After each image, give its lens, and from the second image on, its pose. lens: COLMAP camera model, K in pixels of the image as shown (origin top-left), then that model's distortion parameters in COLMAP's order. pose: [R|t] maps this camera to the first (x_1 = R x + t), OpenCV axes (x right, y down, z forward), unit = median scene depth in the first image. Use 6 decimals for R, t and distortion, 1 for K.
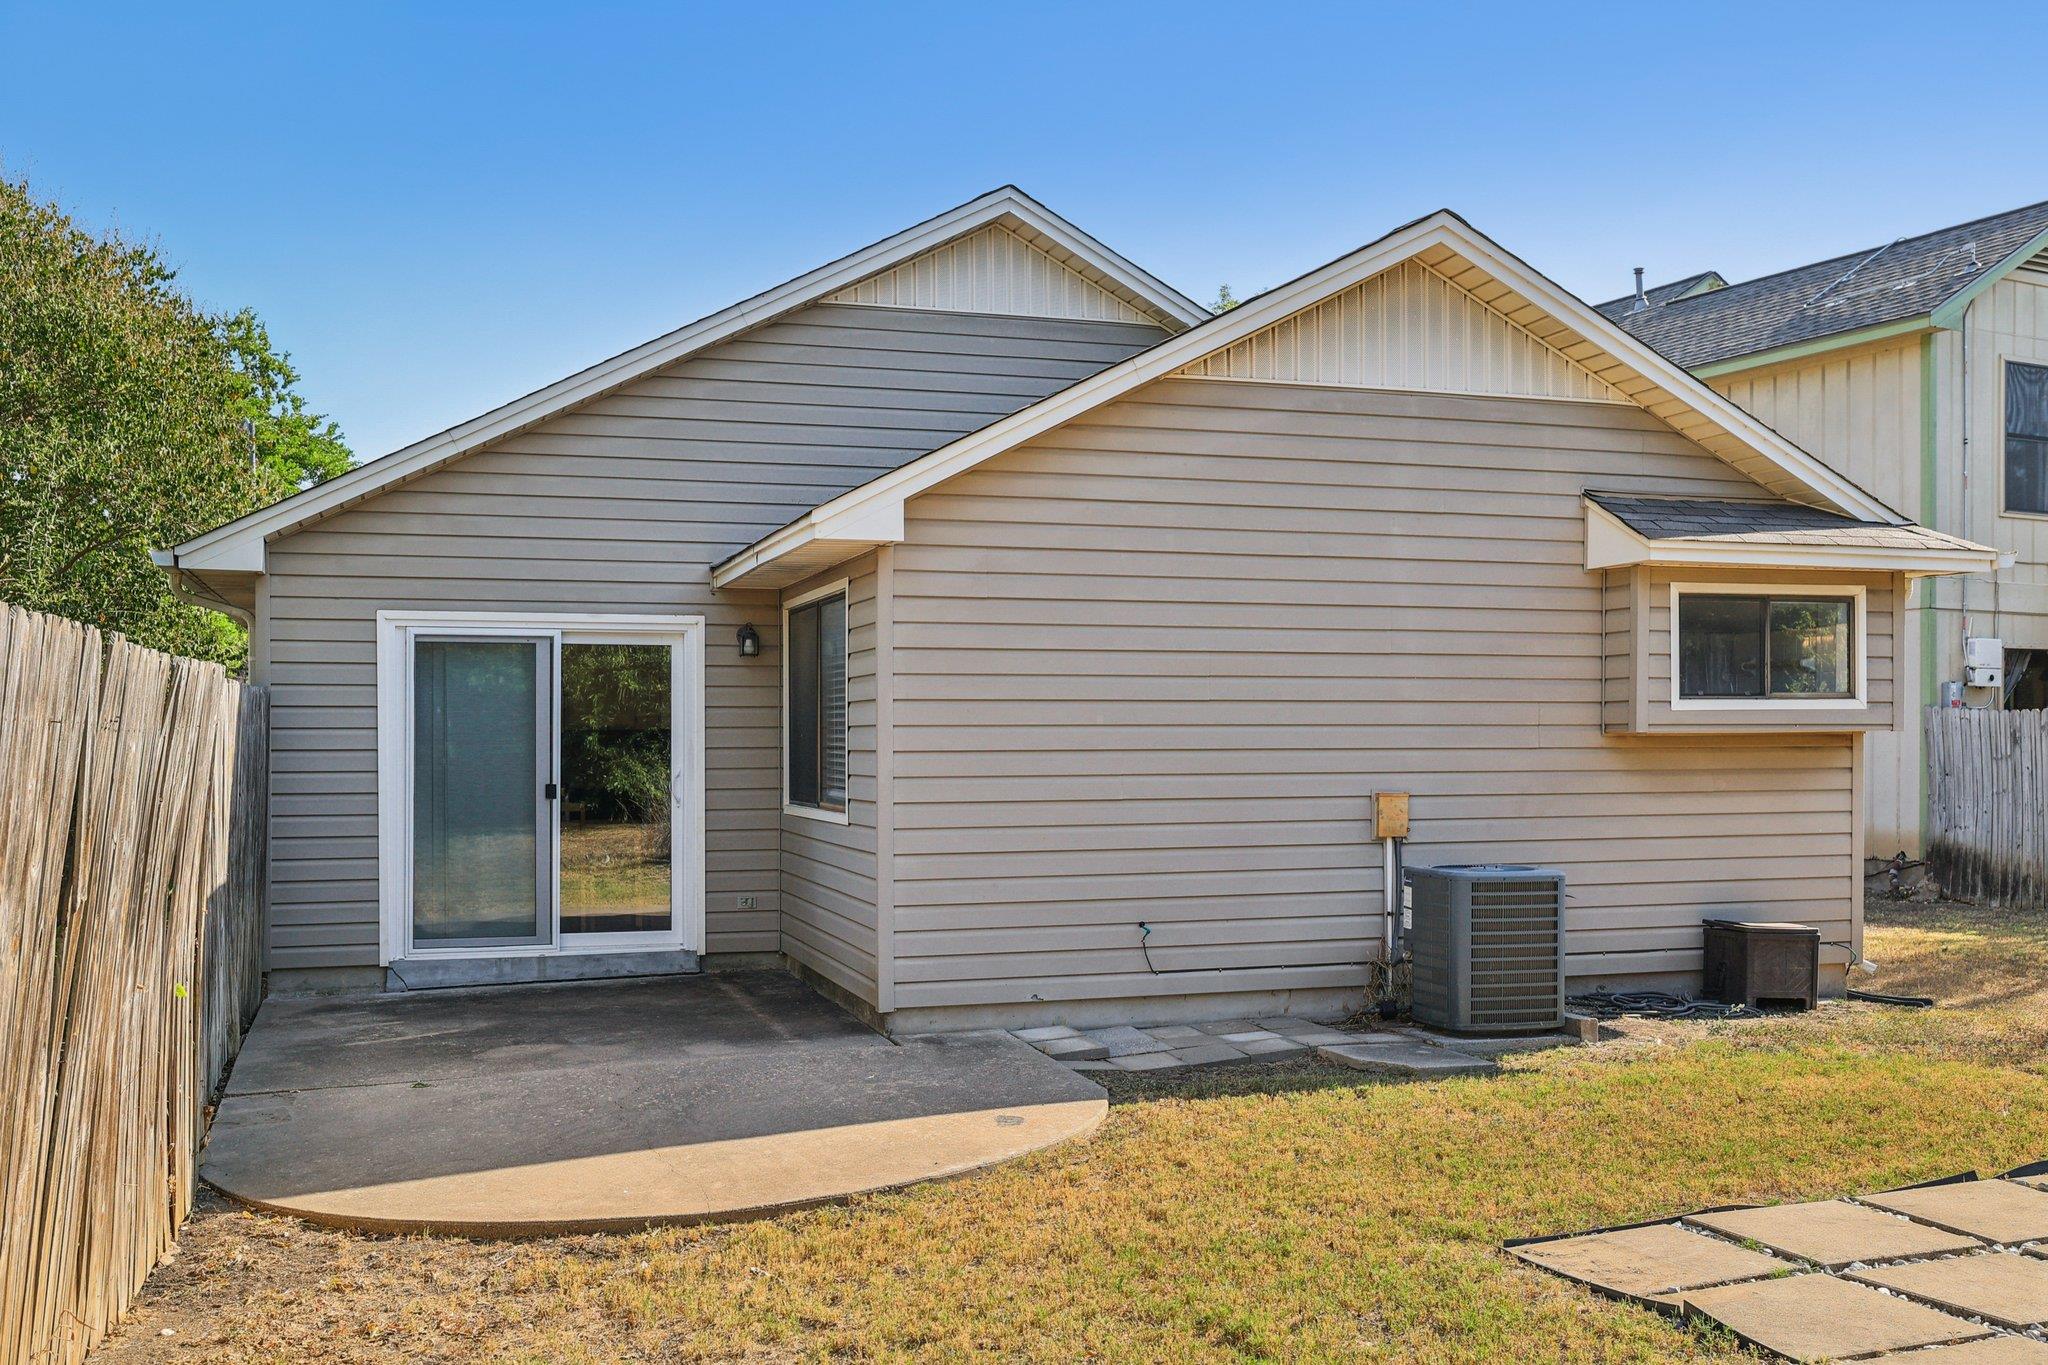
lens RADIAL K [[1909.5, 0, 1005.4], [0, 1909.5, 772.7], [0, 0, 1]] dist [-0.010403, 0.000000]
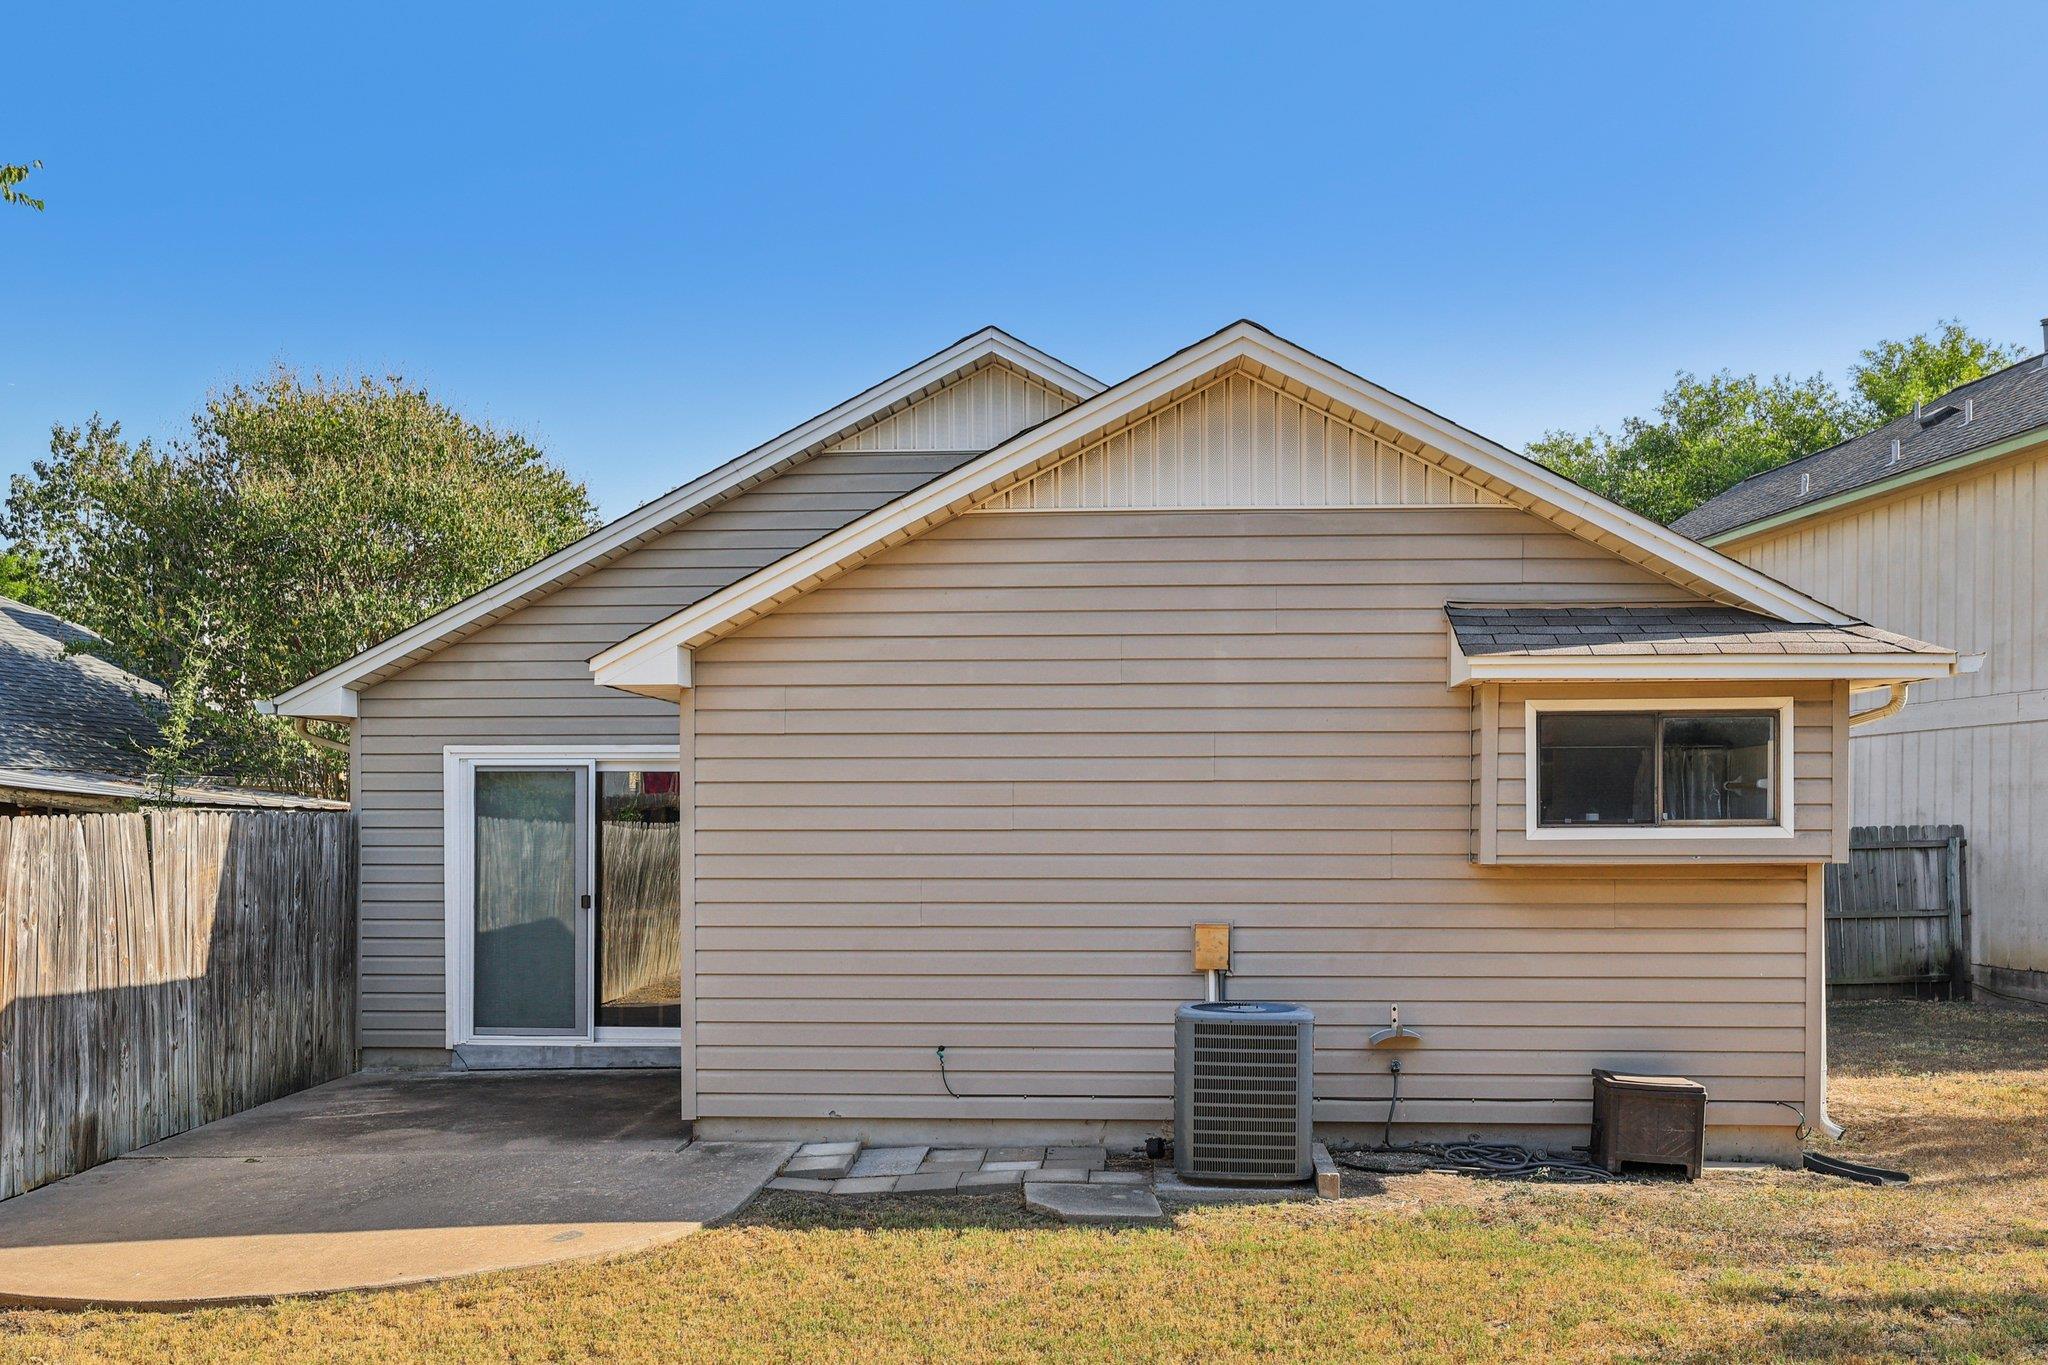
lens RADIAL K [[1769.7, 0, 1043.2], [0, 1769.7, 863.5], [0, 0, 1]] dist [-0.015397, 0.028472]
pose [[0.934430, 0.010693, -0.355986, 0.429736], [-0.008325, 0.999932, 0.008185, -0.026215], [0.356050, -0.004685, 0.934455, 0.123032]]
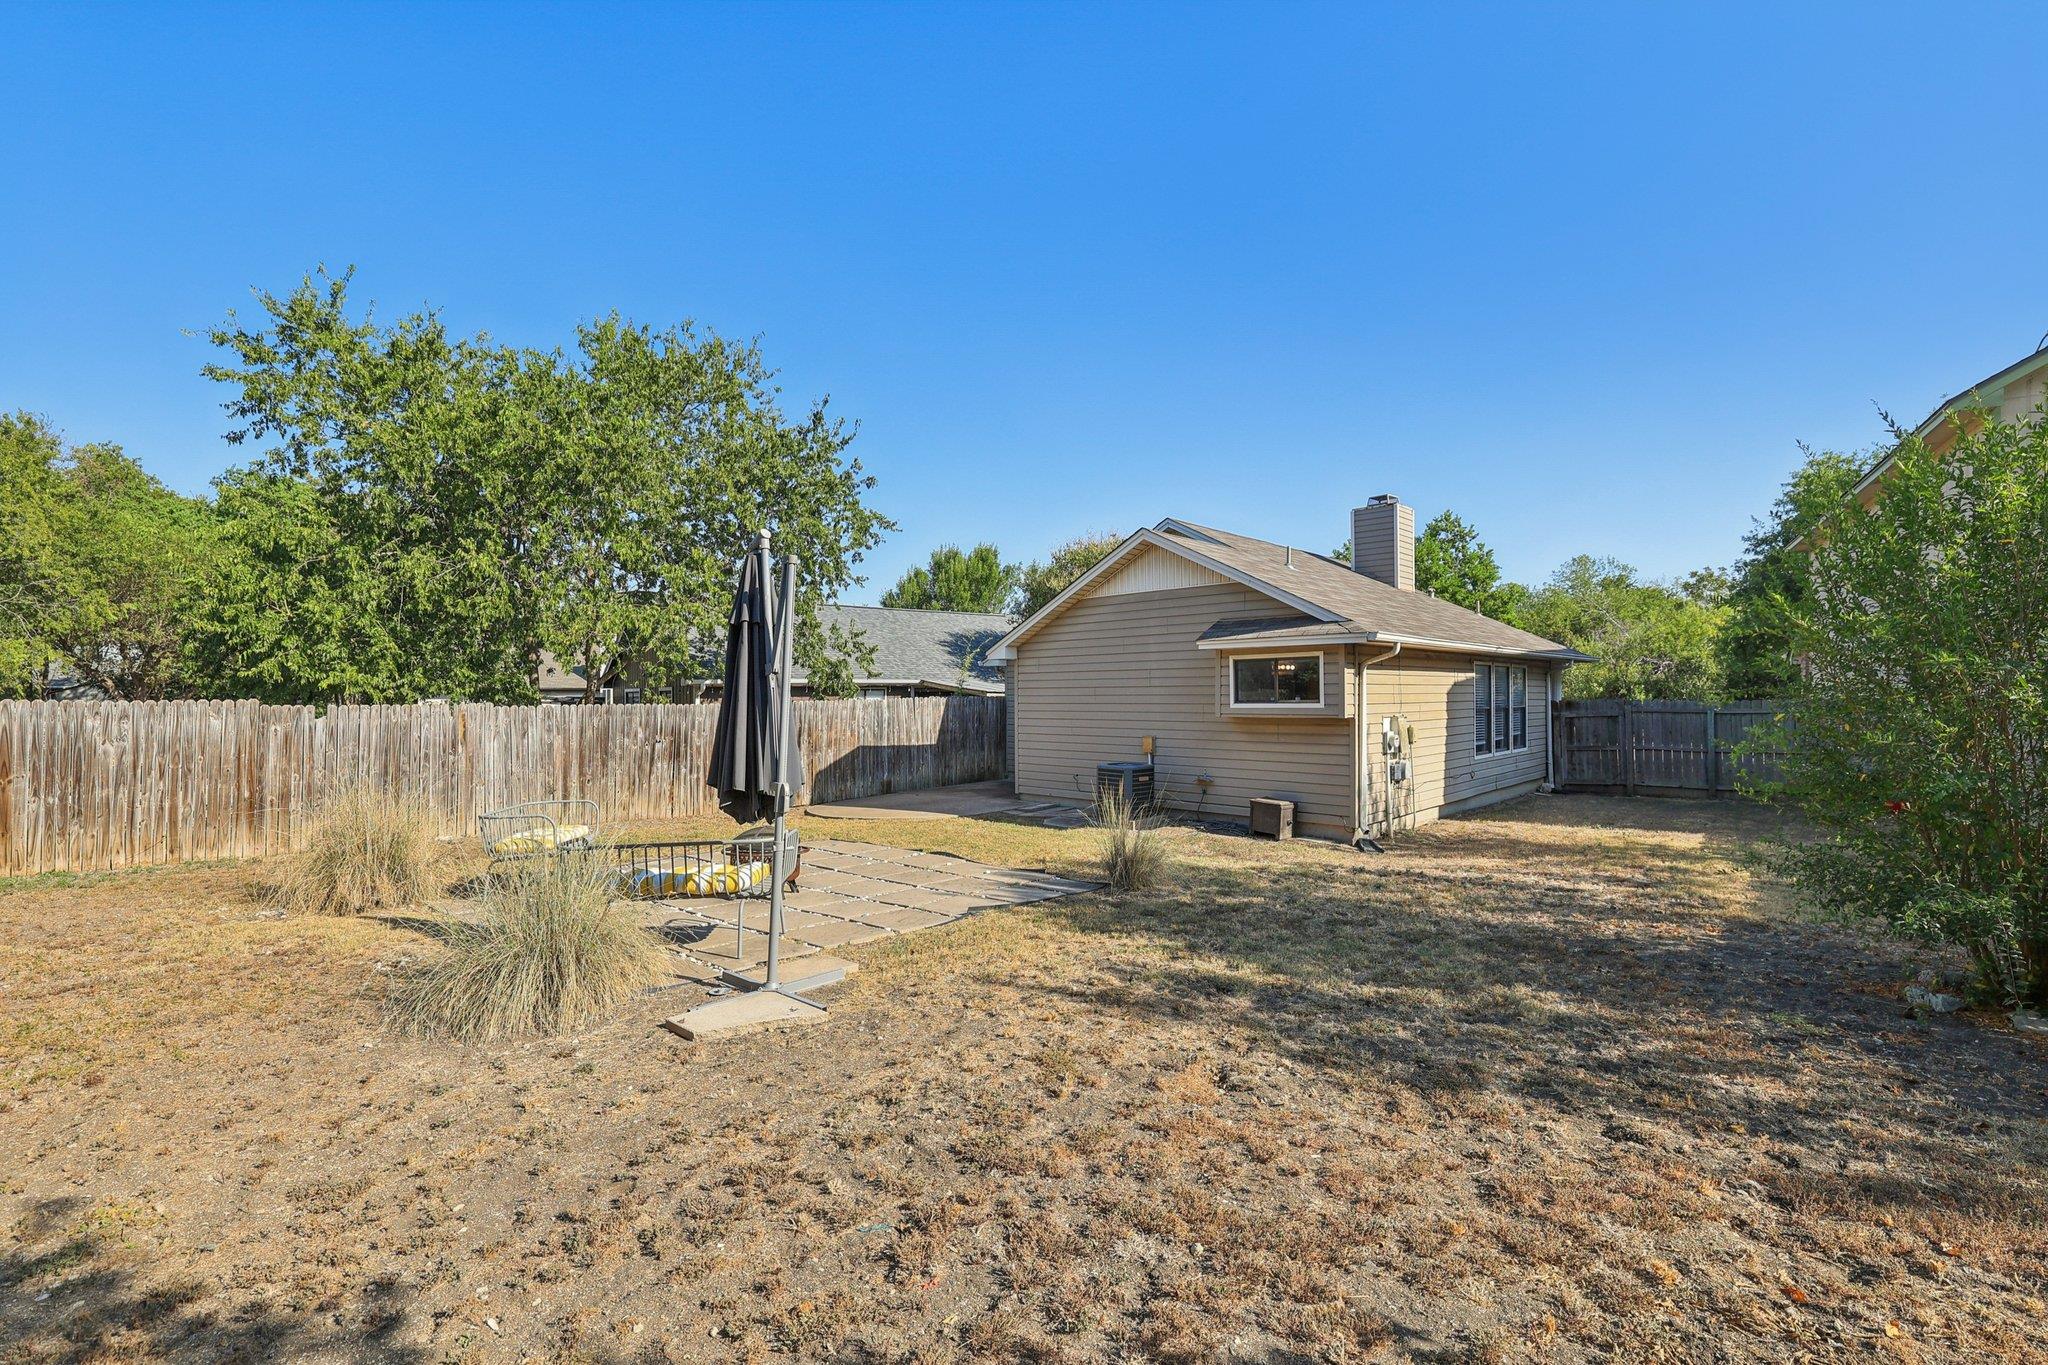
lens RADIAL K [[862.4, 0, 1030.1], [0, 862.4, 692.9], [0, 0, 1]] dist [-0.001467, 0.000408]
pose [[0.483763, -0.000503, -0.875199, 1.181744], [-0.011572, 0.999909, -0.006971, -0.041005], [0.875123, 0.013500, 0.483713, 0.235578]]
